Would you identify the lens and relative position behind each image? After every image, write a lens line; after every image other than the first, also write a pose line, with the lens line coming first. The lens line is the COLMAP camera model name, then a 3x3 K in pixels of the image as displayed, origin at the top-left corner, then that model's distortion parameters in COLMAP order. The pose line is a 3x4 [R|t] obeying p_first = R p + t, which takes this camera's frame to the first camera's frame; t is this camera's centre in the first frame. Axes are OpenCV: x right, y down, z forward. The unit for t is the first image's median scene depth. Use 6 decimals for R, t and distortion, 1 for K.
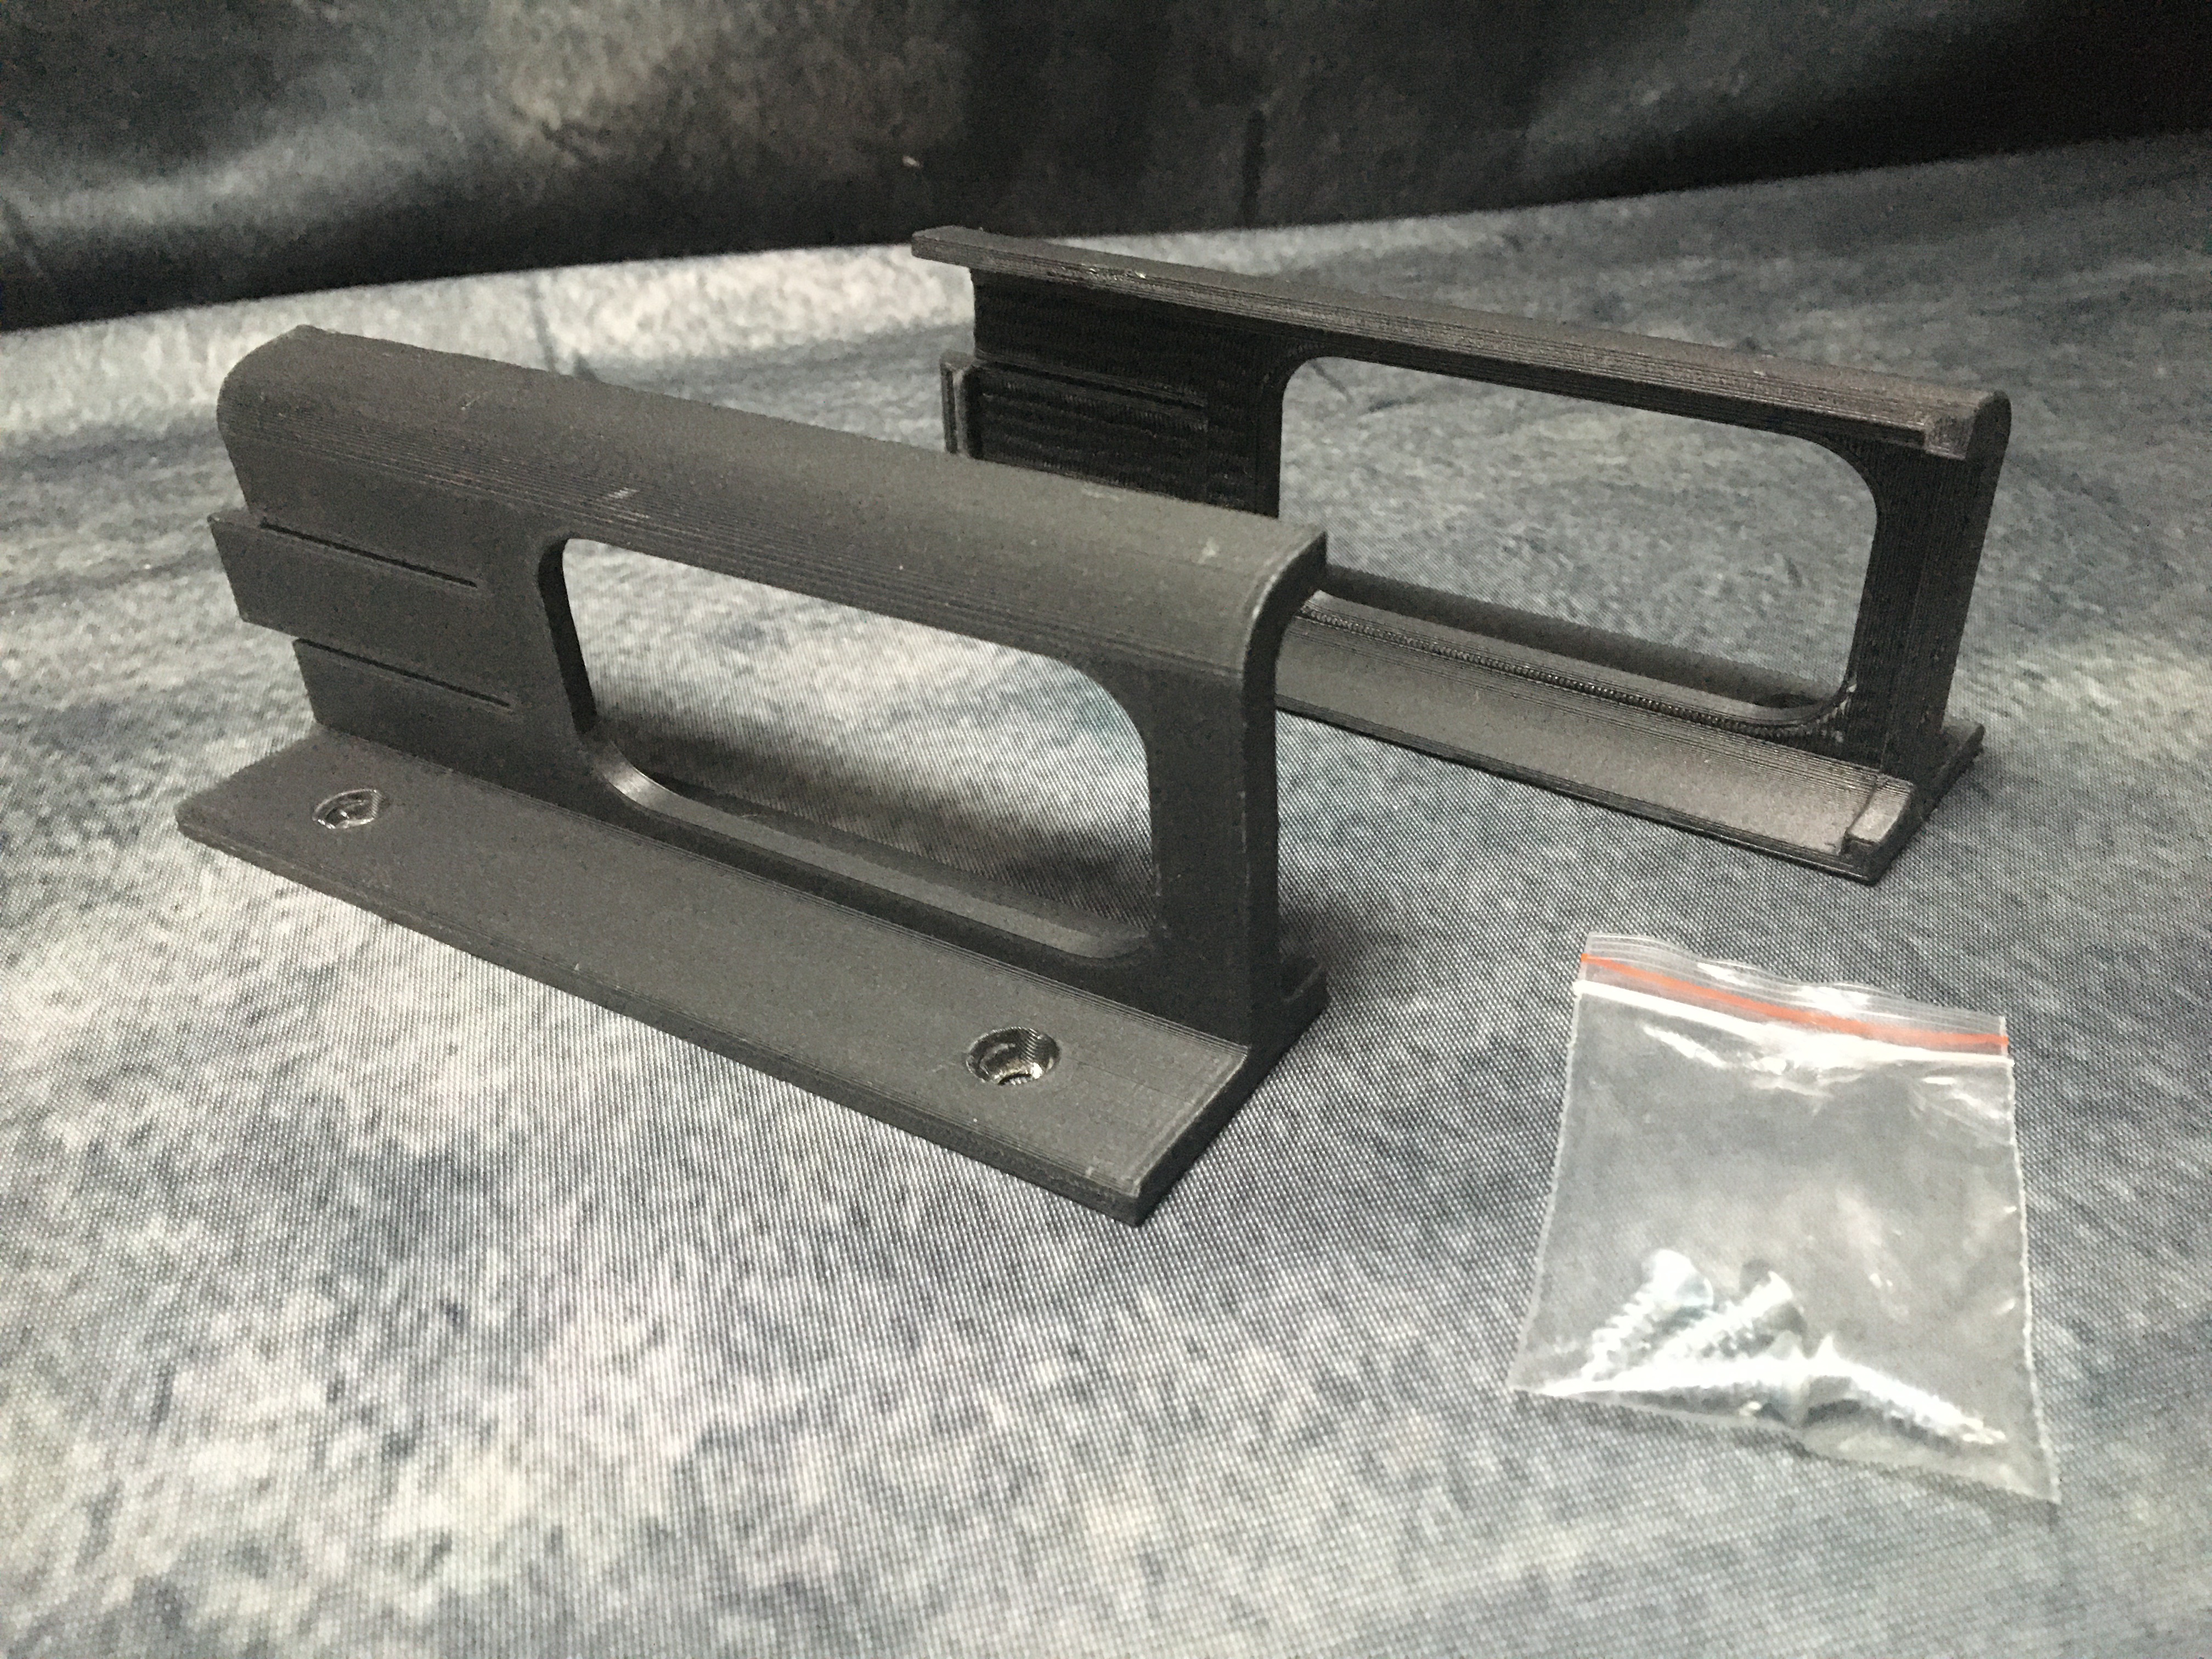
lens RADIAL K [[1891.8, 0, 1102.9], [0, 1891.8, 829.3], [0, 0, 1]] dist [0.072707, -0.125294]
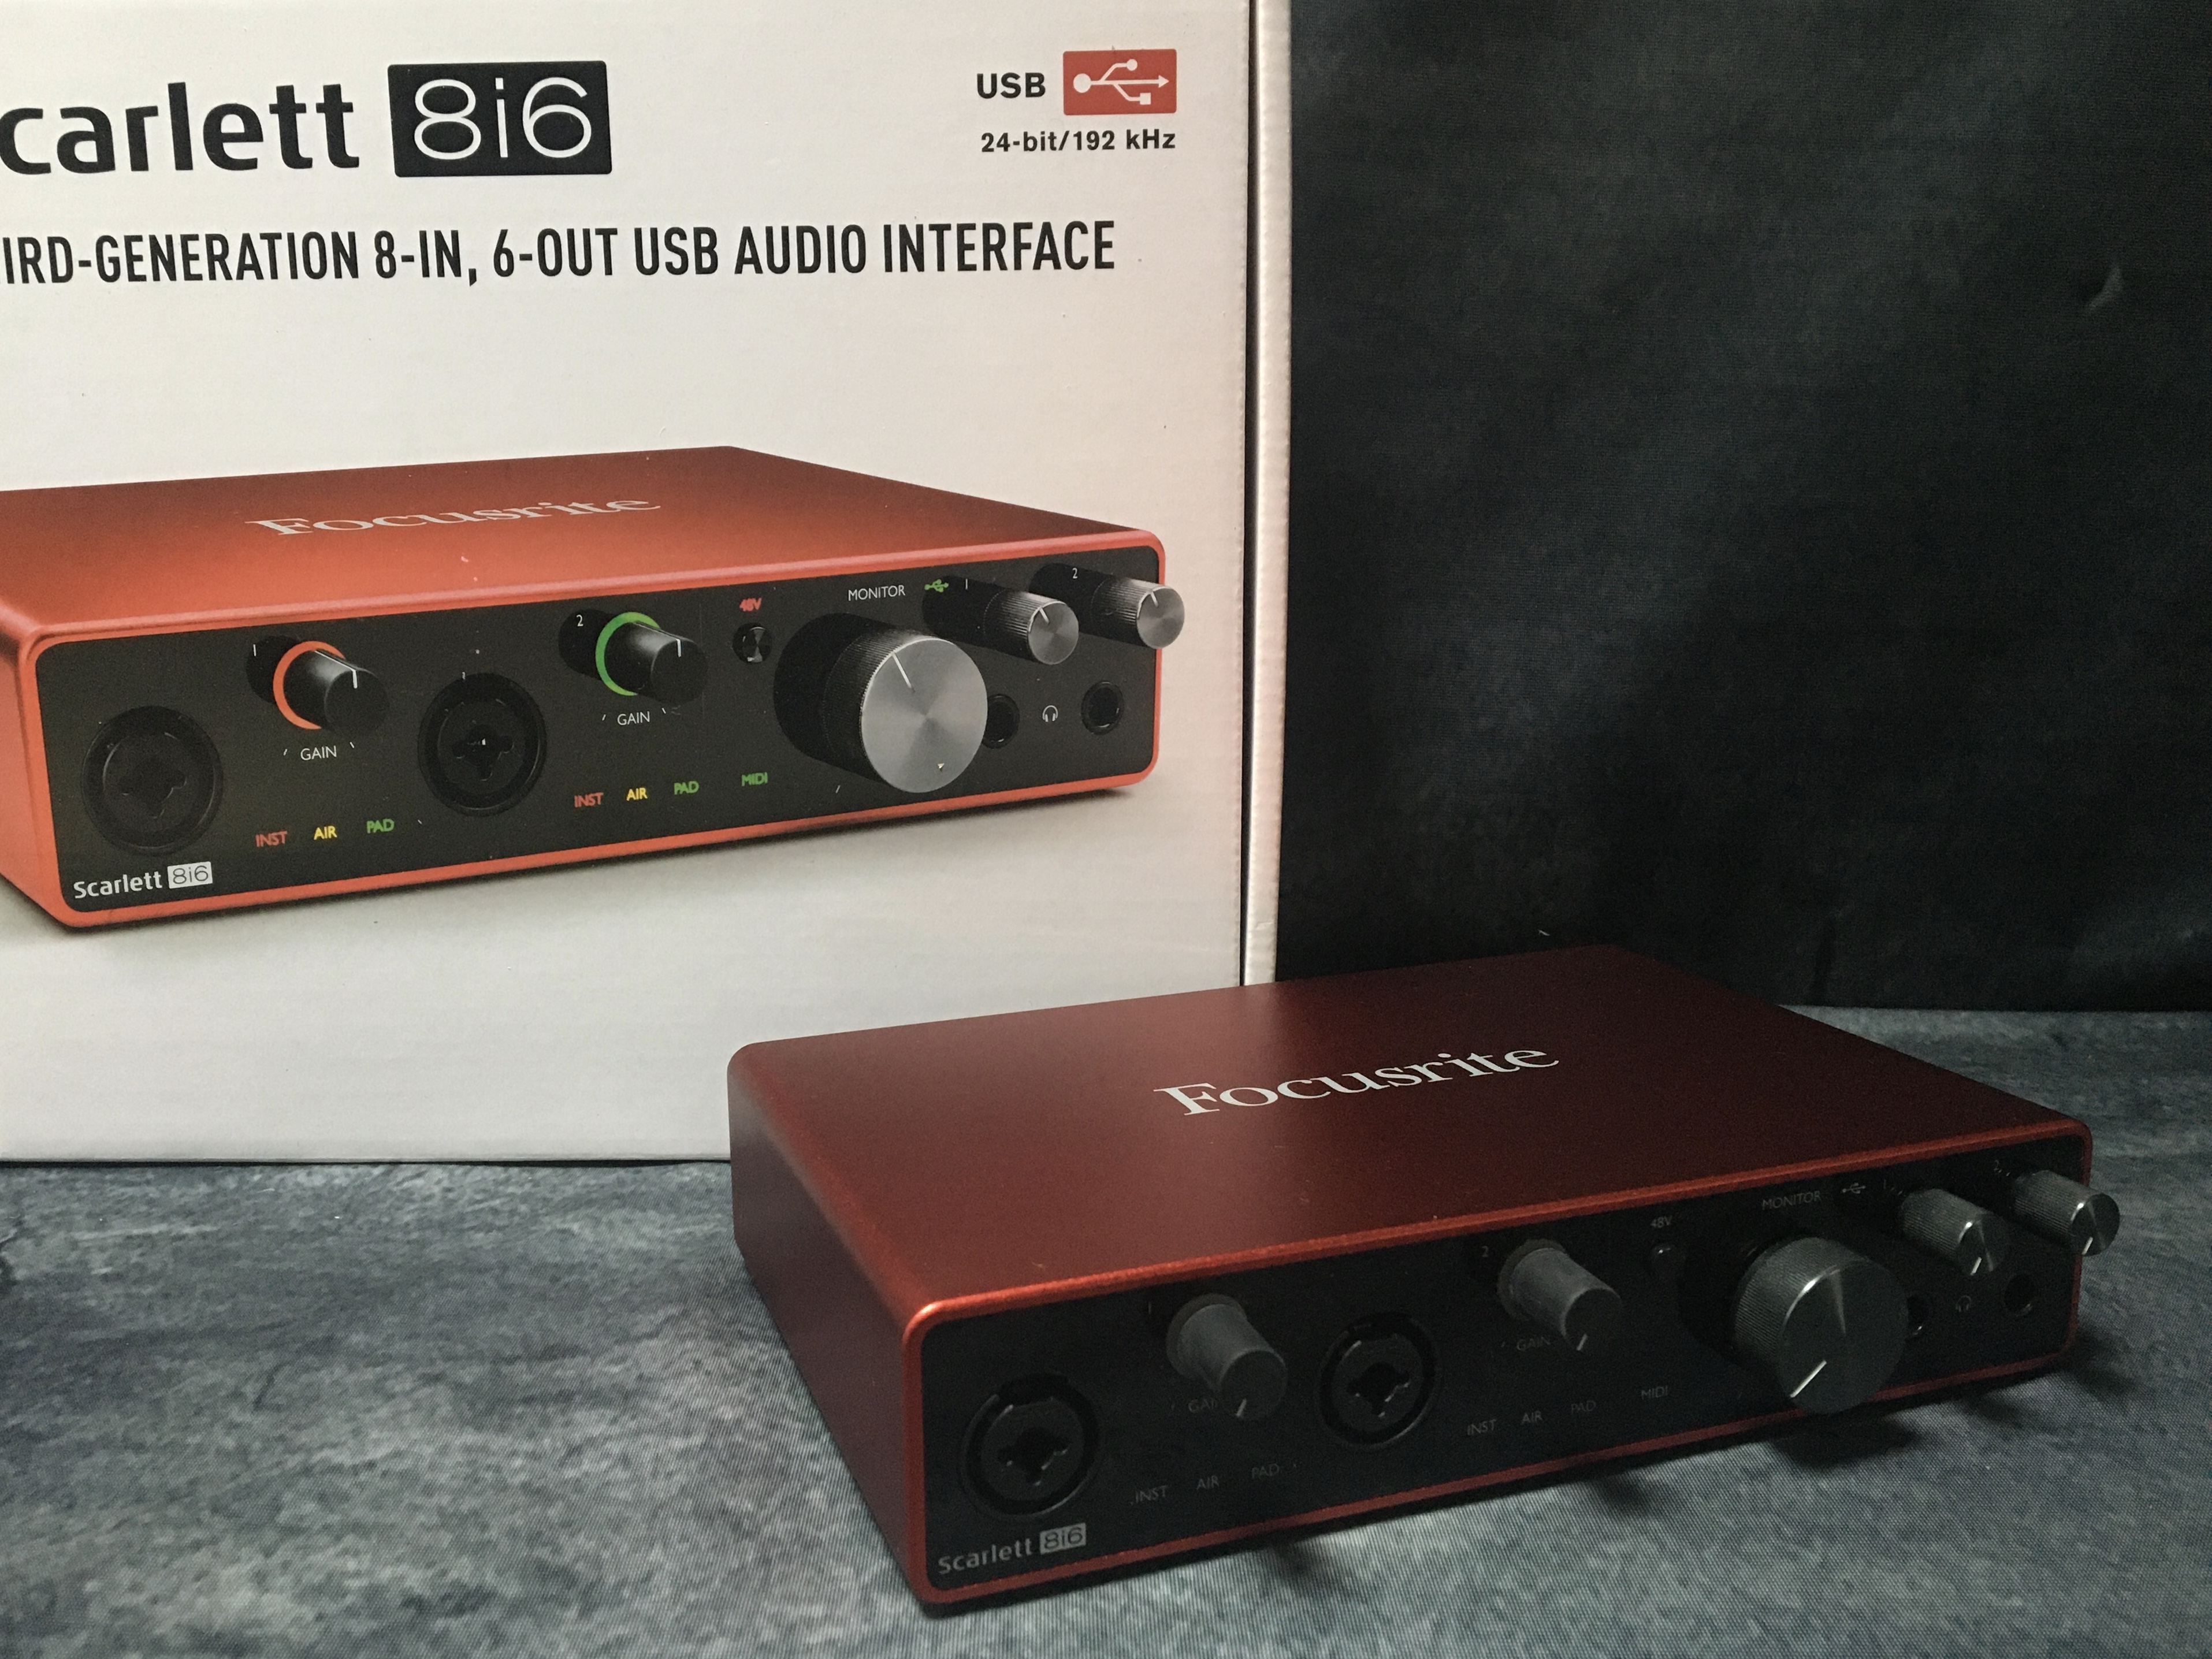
lens RADIAL K [[1988.1, 0, 1035.8], [0, 1988.1, 830.2], [0, 0, 1]] dist [0.073334, -0.105984]
pose [[0.963767, 0.078855, -0.254822, -0.236992], [-0.160278, 0.934815, -0.316911, 0.176838], [0.213221, 0.346271, 0.913583, -0.855202]]
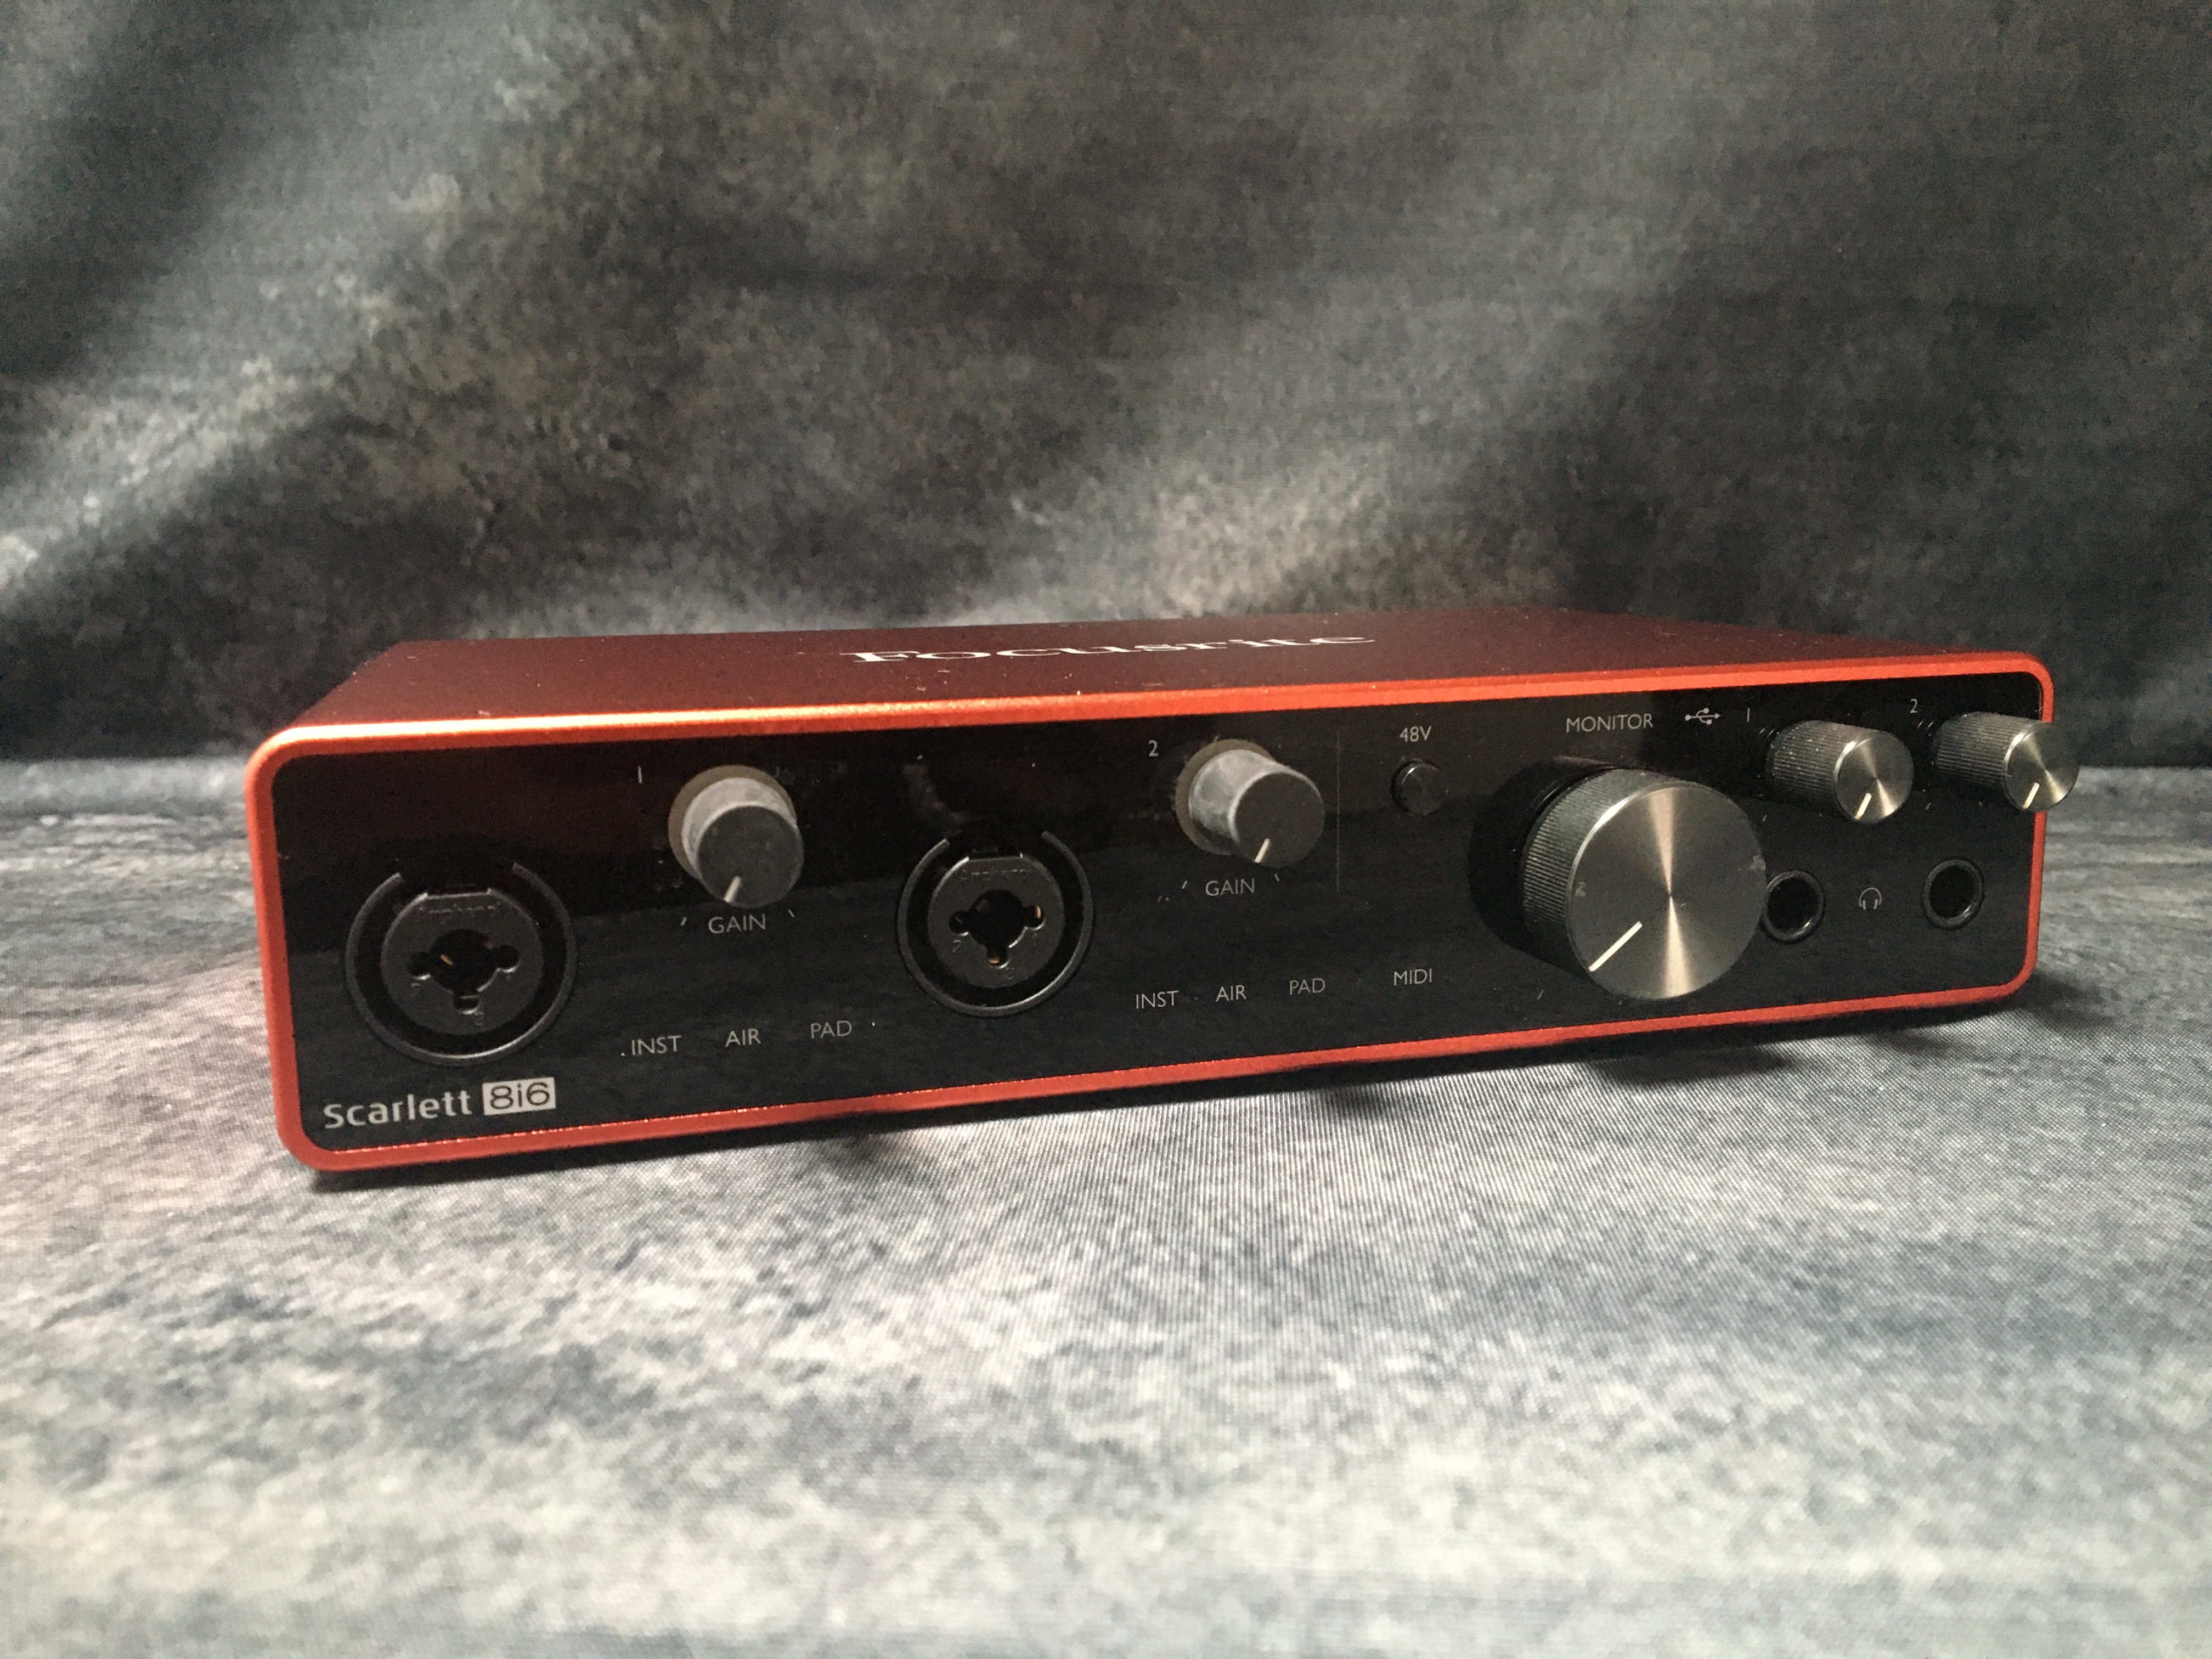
lens RADIAL K [[1891.8, 0, 1102.9], [0, 1891.8, 829.3], [0, 0, 1]] dist [0.072707, -0.125294]
pose [[0.942843, 0.083540, -0.322597, 0.118028], [-0.194902, 0.923465, -0.330493, 0.372942], [0.270298, 0.374477, 0.886964, -0.029748]]
